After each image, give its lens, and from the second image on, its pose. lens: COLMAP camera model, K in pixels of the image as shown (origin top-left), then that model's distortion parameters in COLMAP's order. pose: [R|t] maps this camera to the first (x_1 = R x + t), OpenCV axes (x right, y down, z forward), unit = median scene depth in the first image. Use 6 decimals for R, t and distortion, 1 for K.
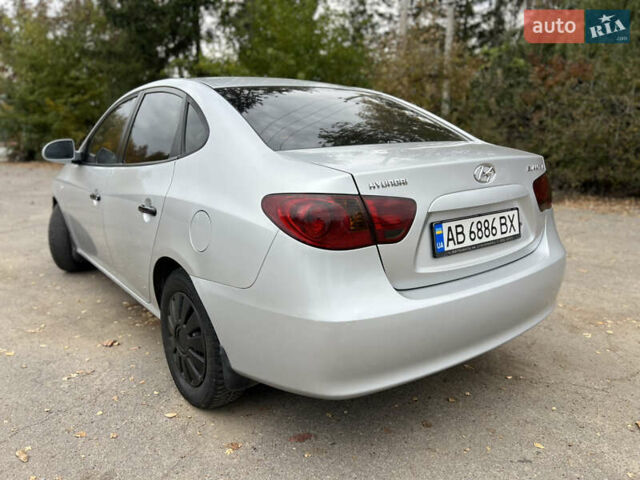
lens RADIAL K [[482.6, 0, 320.0], [0, 482.6, 240.0], [0, 0, 1]] dist [0.051972, -0.055763]
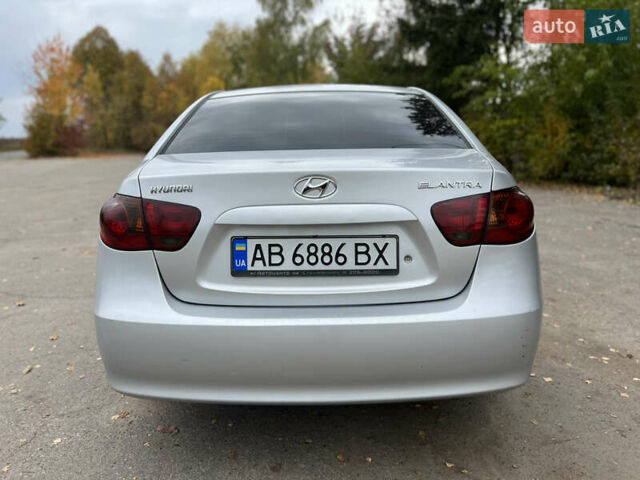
lens RADIAL K [[482.6, 0, 320.0], [0, 482.6, 240.0], [0, 0, 1]] dist [0.051972, -0.055763]
pose [[0.796934, 0.120117, -0.592003, 0.815176], [-0.130437, 0.991128, 0.025509, -0.067022], [0.589815, 0.056890, 0.805532, 0.338705]]
